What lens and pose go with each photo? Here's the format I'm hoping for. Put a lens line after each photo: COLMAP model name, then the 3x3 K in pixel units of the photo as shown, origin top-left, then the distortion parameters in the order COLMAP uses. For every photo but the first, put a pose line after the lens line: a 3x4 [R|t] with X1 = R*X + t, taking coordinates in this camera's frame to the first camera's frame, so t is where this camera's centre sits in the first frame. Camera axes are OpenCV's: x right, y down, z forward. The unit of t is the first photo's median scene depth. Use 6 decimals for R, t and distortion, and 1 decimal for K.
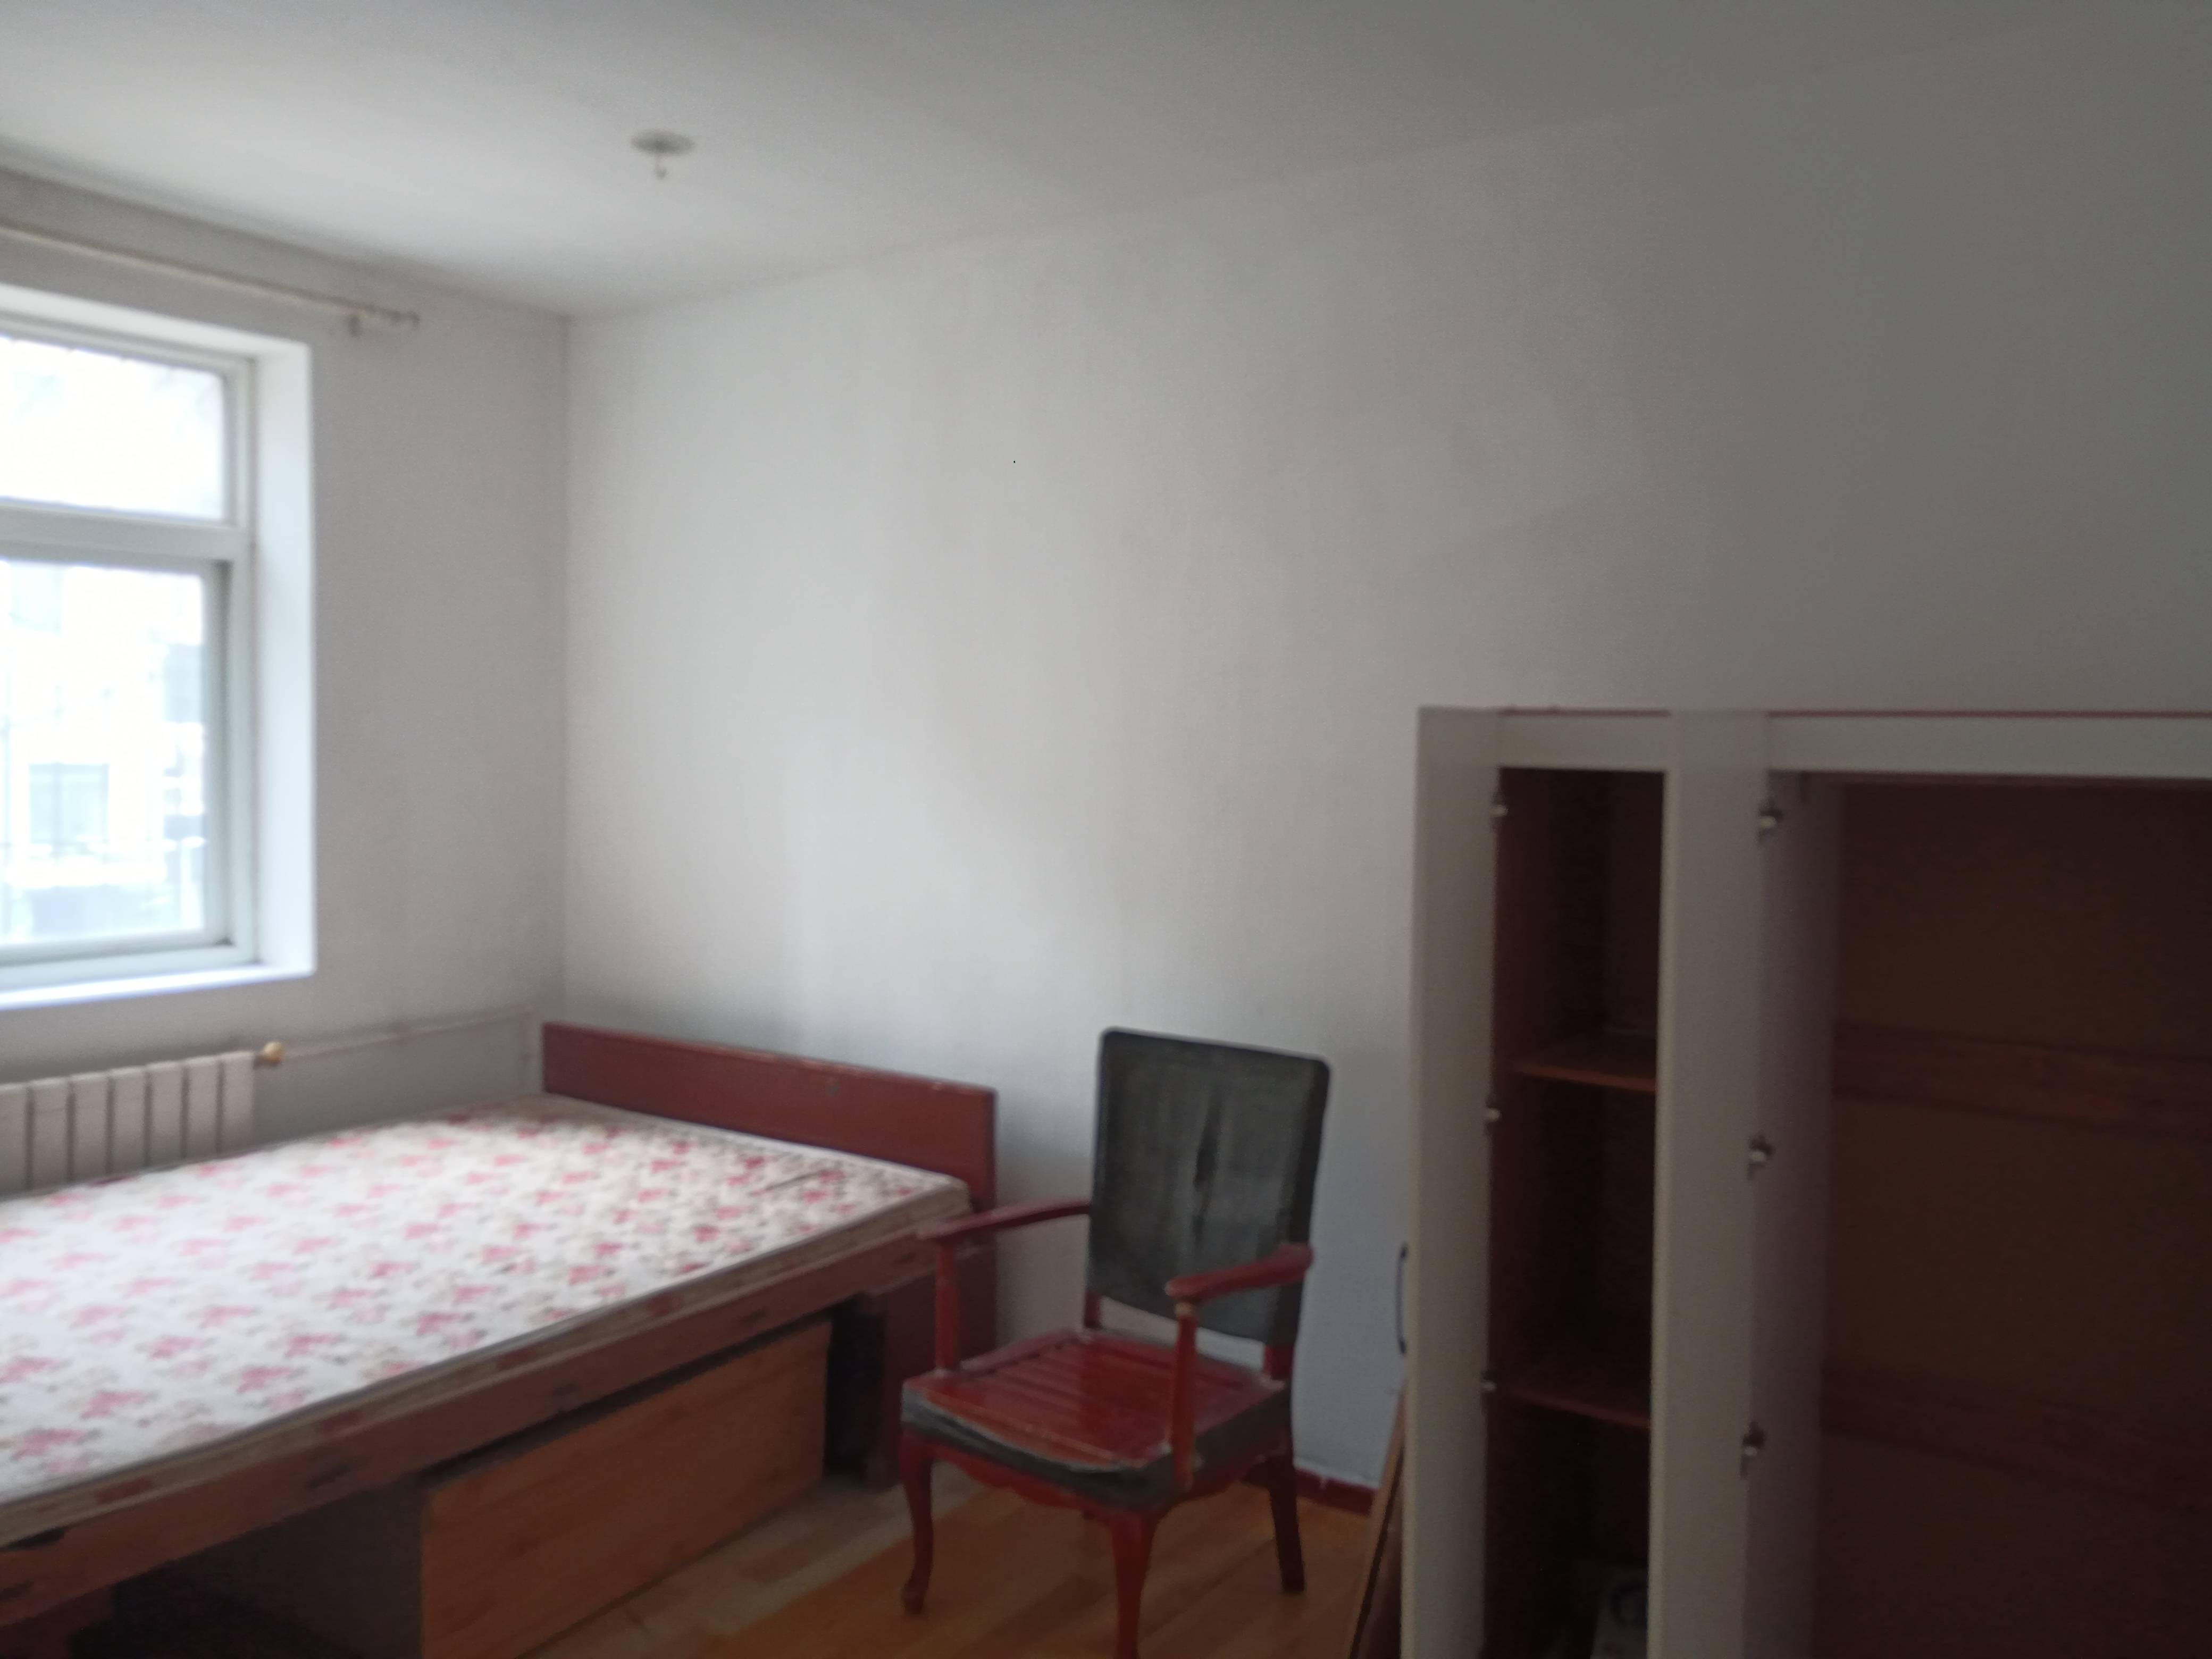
lens RADIAL K [[1743.9, 0, 1110.3], [0, 1743.9, 819.8], [0, 0, 1]] dist [0.087161, -0.173179]
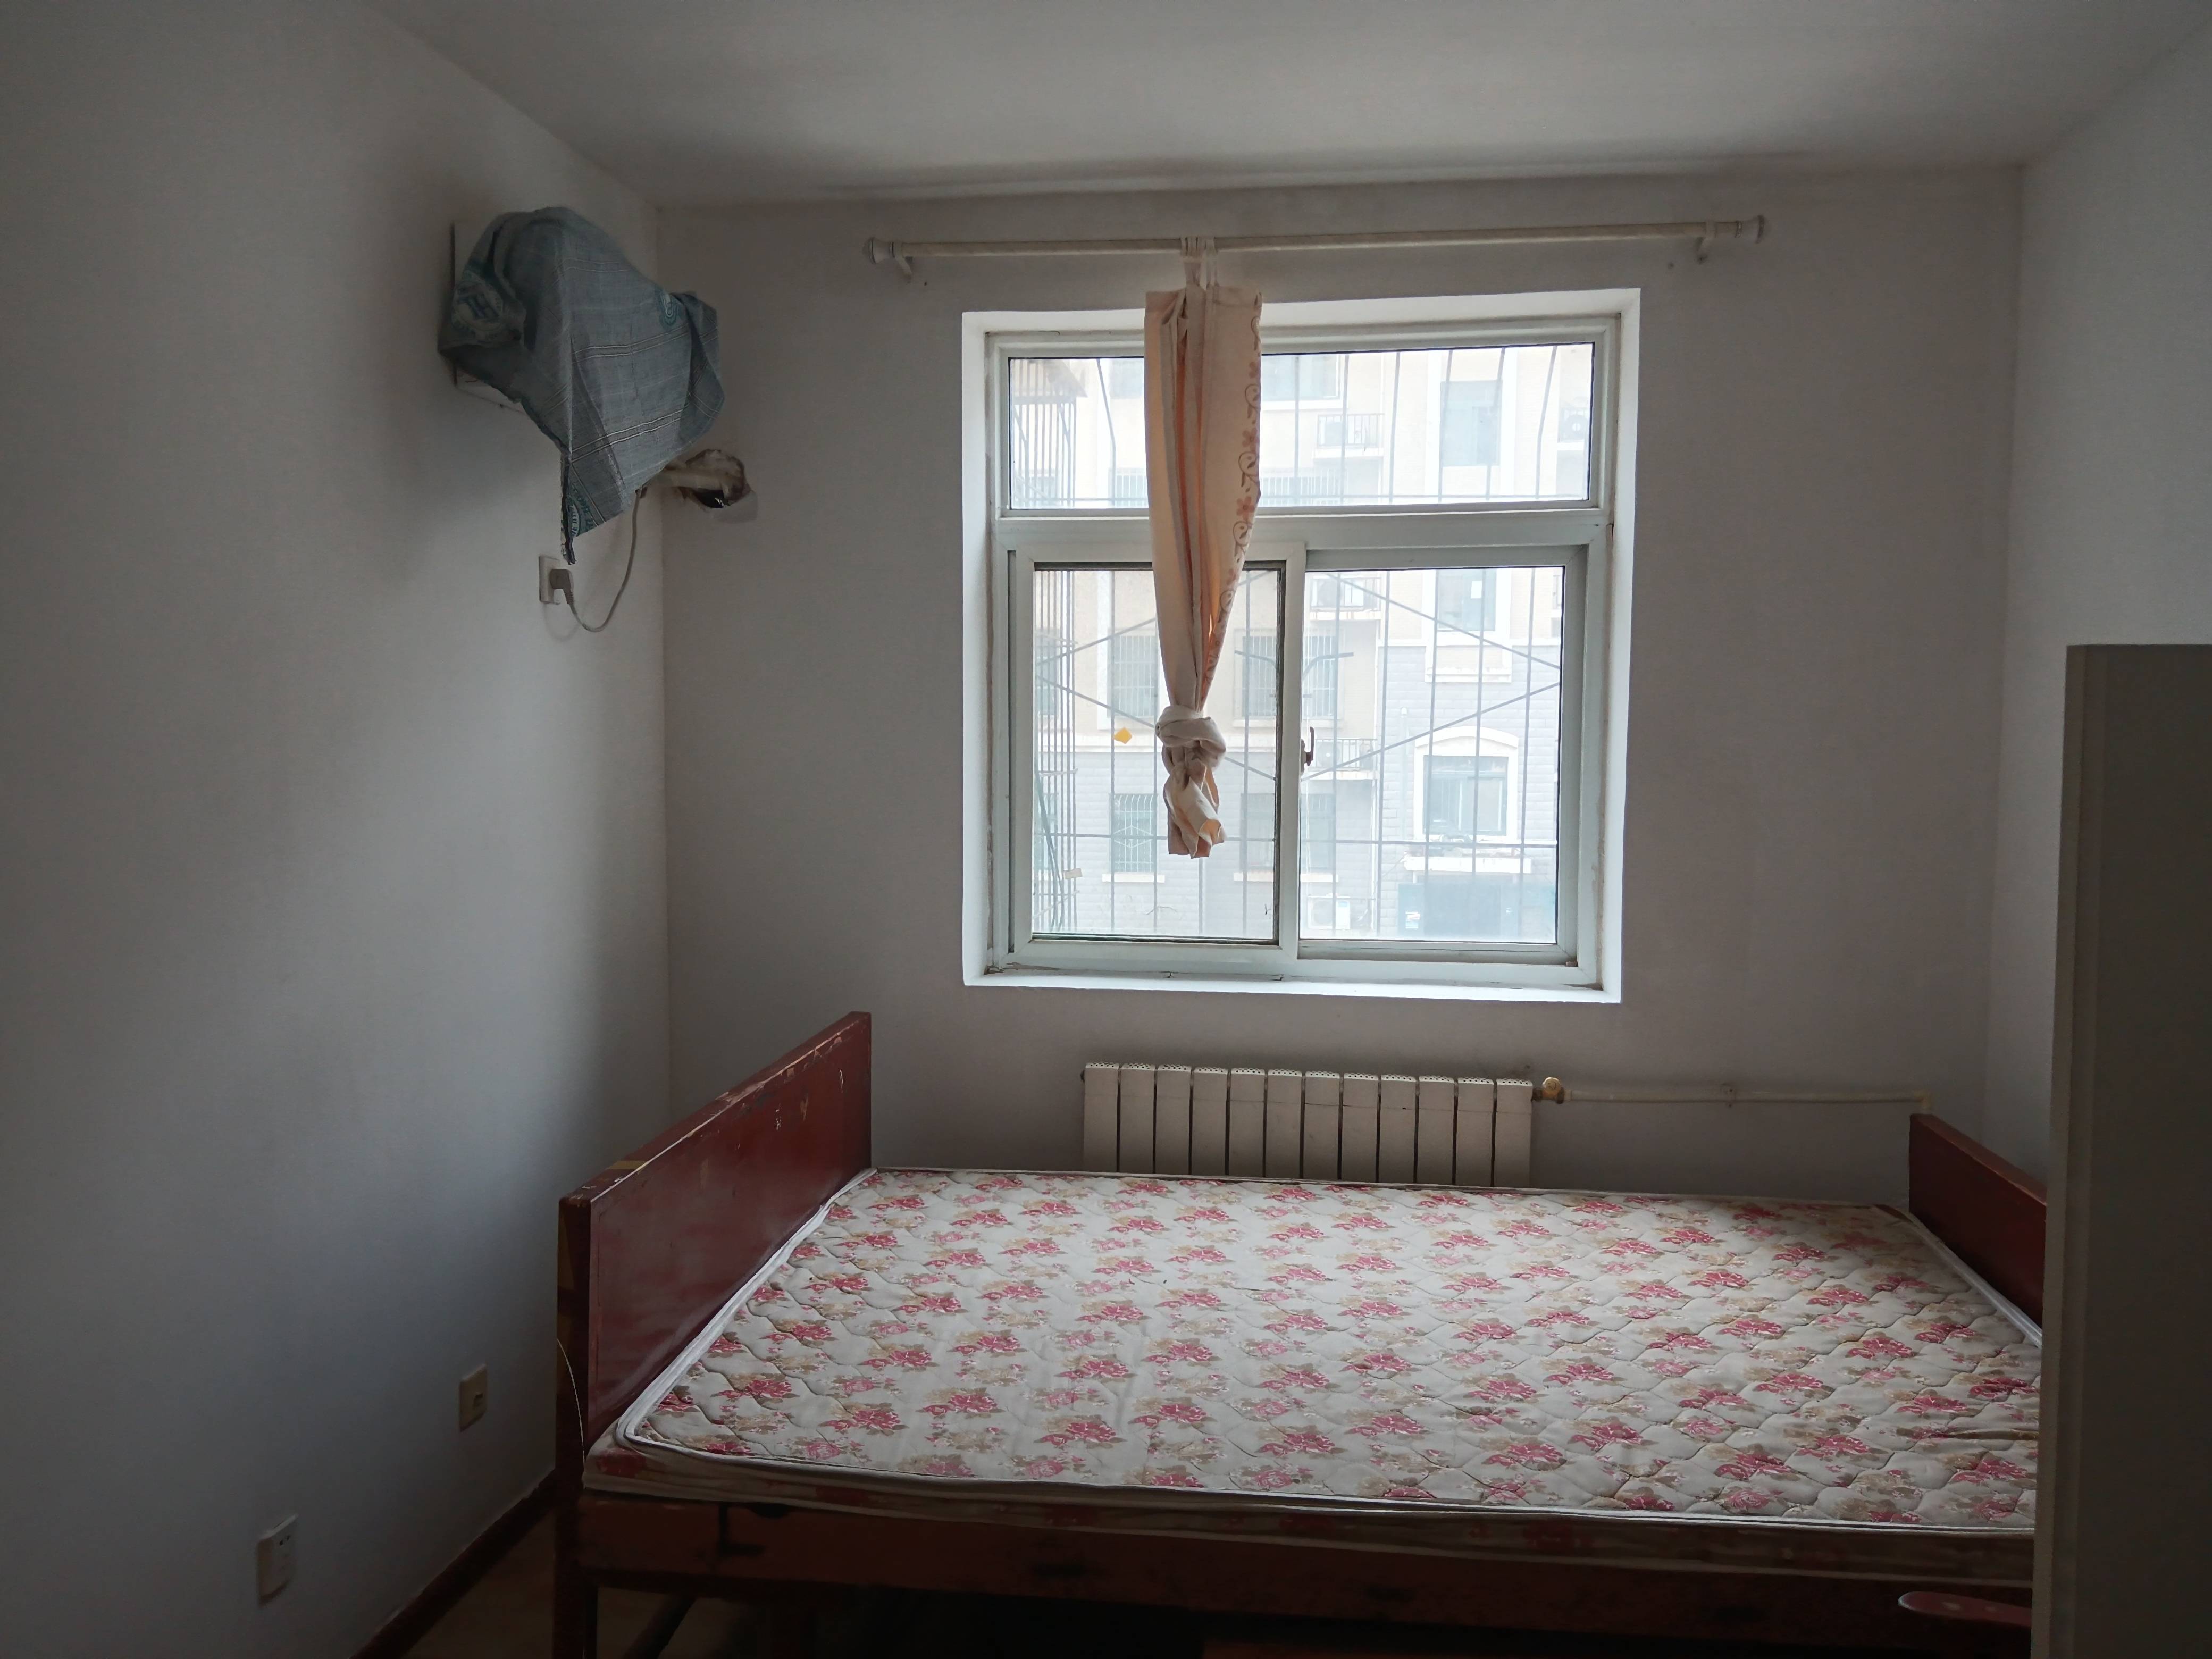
lens RADIAL K [[1743.9, 0, 1110.3], [0, 1743.9, 819.8], [0, 0, 1]] dist [0.087161, -0.173179]
pose [[0.441211, 0.044090, -0.896320, 0.281367], [-0.039435, 0.998780, 0.029719, -0.028399], [0.896536, 0.022235, 0.442412, 0.492817]]
